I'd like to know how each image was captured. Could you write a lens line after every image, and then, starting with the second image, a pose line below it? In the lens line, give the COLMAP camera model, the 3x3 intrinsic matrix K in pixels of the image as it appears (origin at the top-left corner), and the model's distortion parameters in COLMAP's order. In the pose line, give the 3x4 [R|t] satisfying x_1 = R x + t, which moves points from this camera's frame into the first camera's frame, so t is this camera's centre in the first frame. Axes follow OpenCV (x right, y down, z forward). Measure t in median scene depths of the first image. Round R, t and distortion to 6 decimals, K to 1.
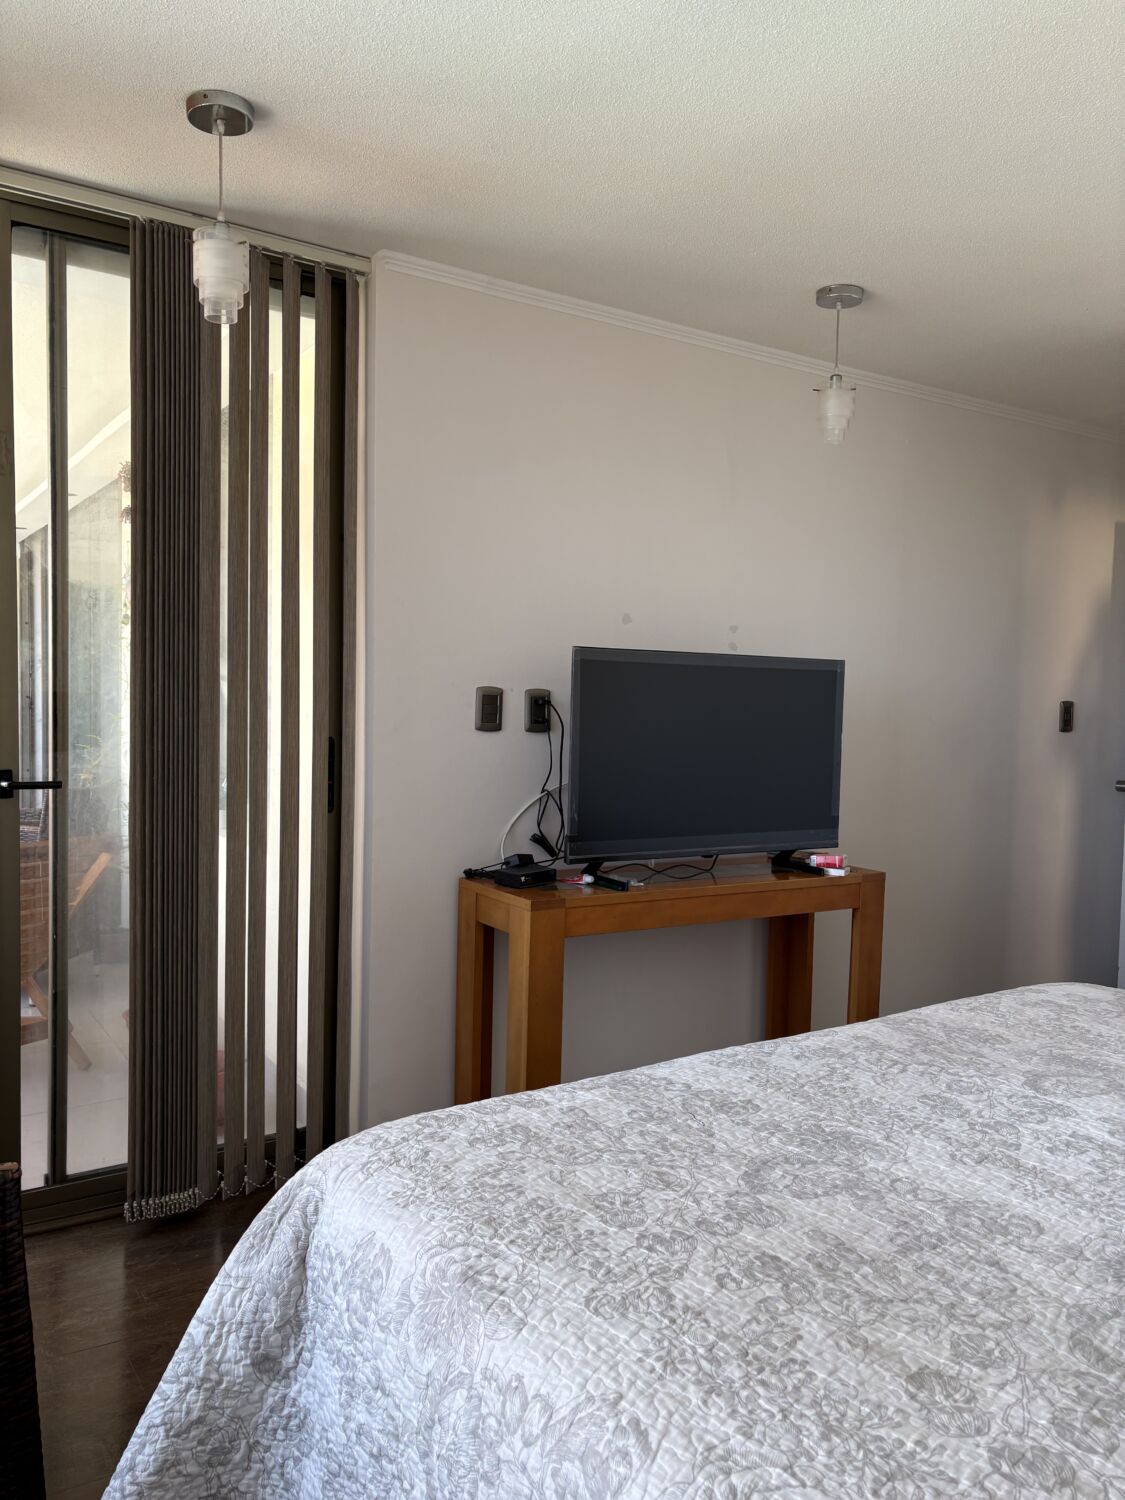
lens RADIAL K [[1126.6, 0, 562.5], [0, 1126.6, 750.0], [0, 0, 1]] dist [0.005096, 0.001416]
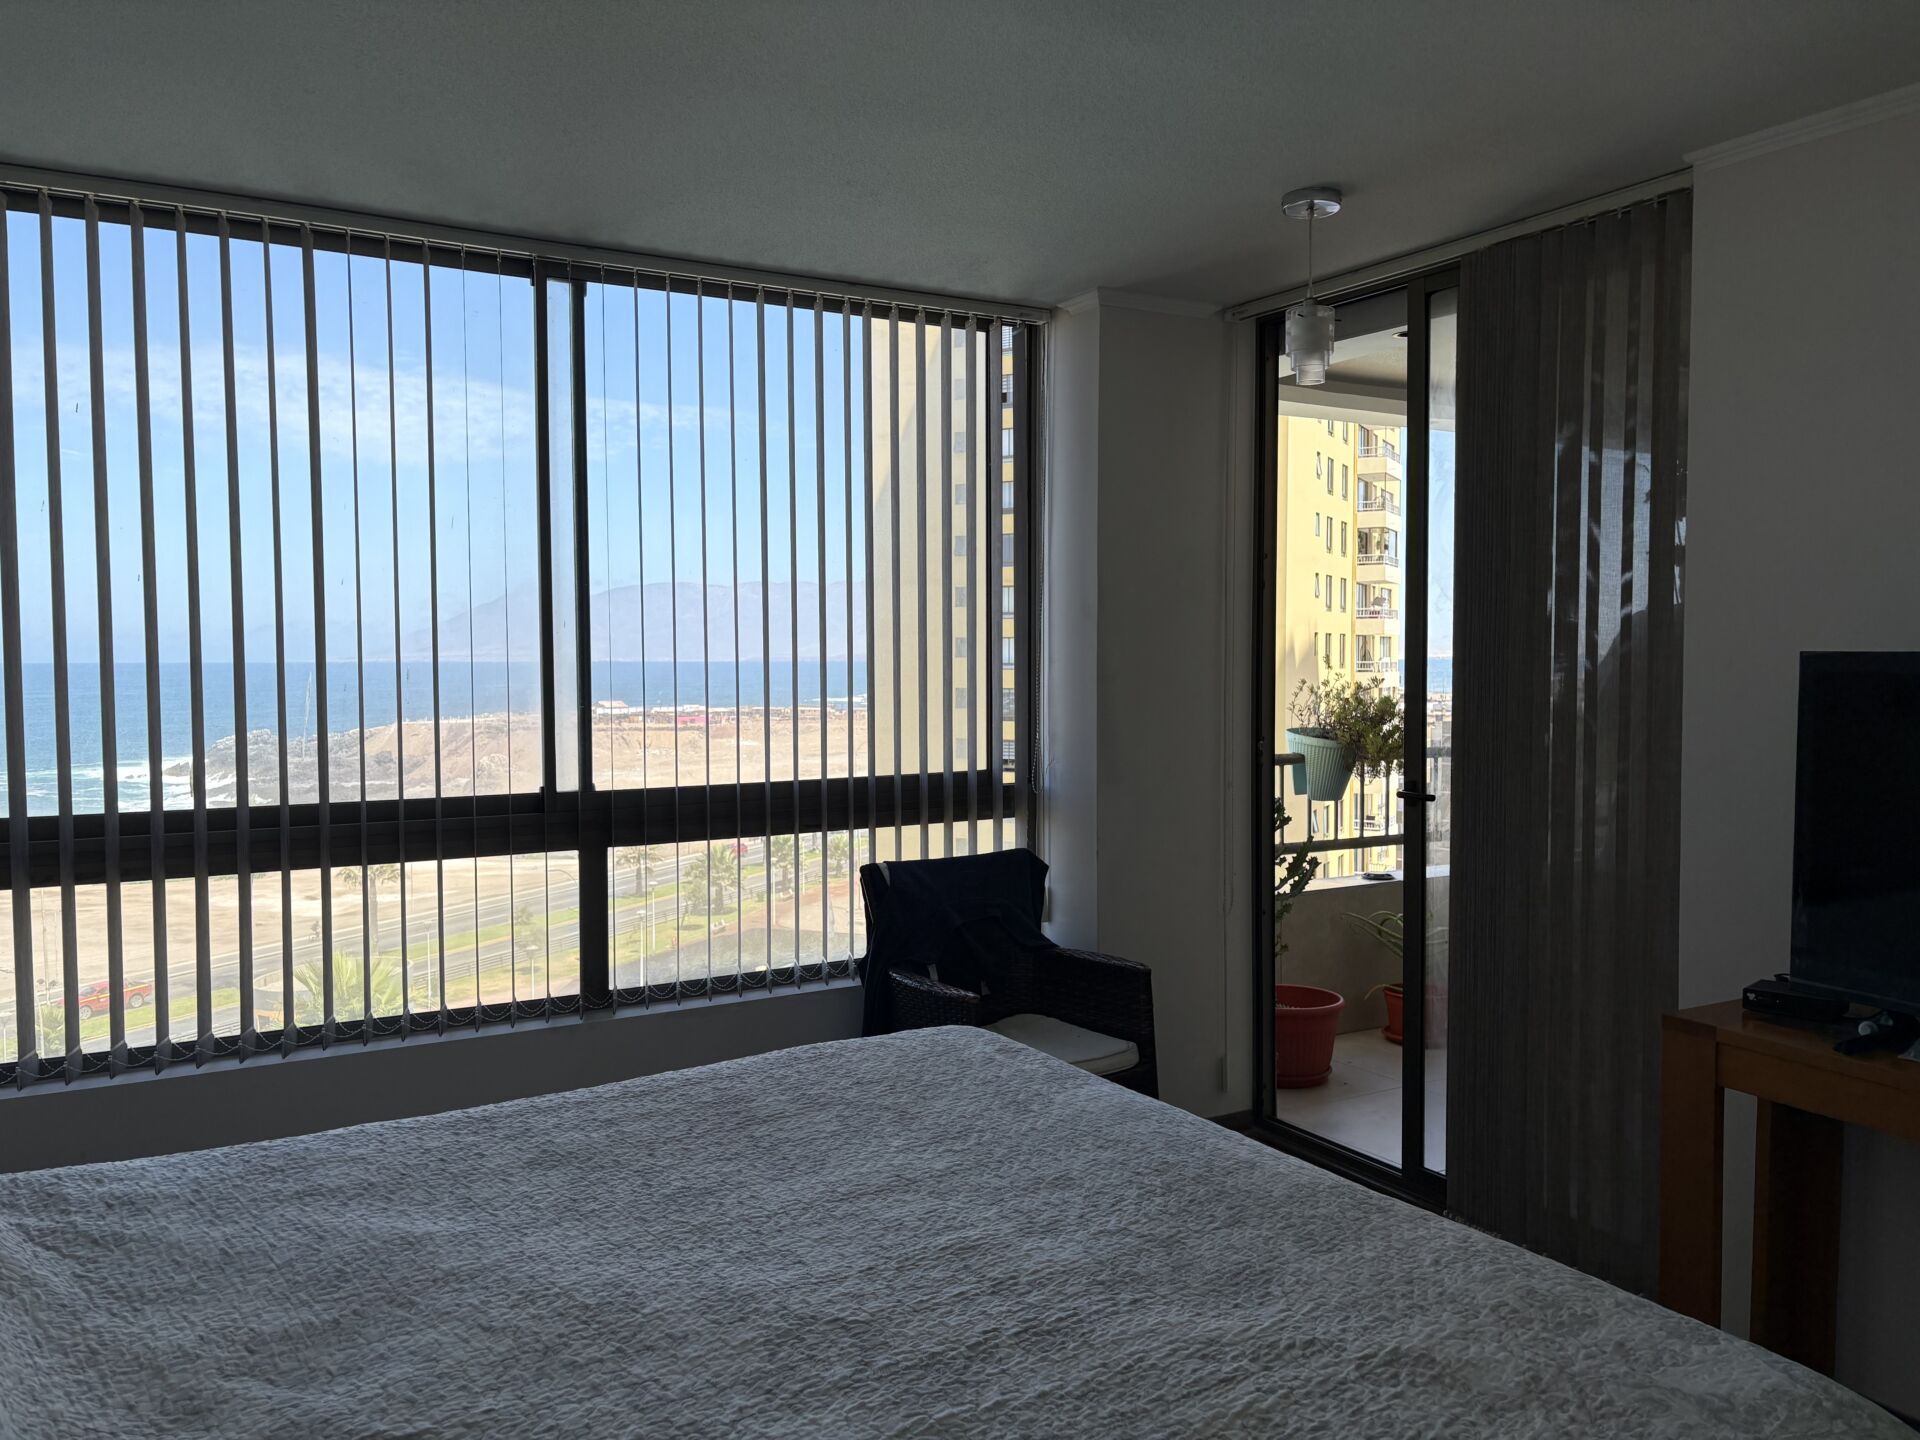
lens RADIAL K [[1442.0, 0, 960.0], [0, 1442.0, 720.0], [0, 0, 1]] dist [0.005096, 0.001416]
pose [[-0.022762, 0.023718, -0.999460, 1.427931], [-0.055343, 0.998156, 0.024948, -0.080531], [0.998208, 0.055881, -0.021407, 0.891103]]
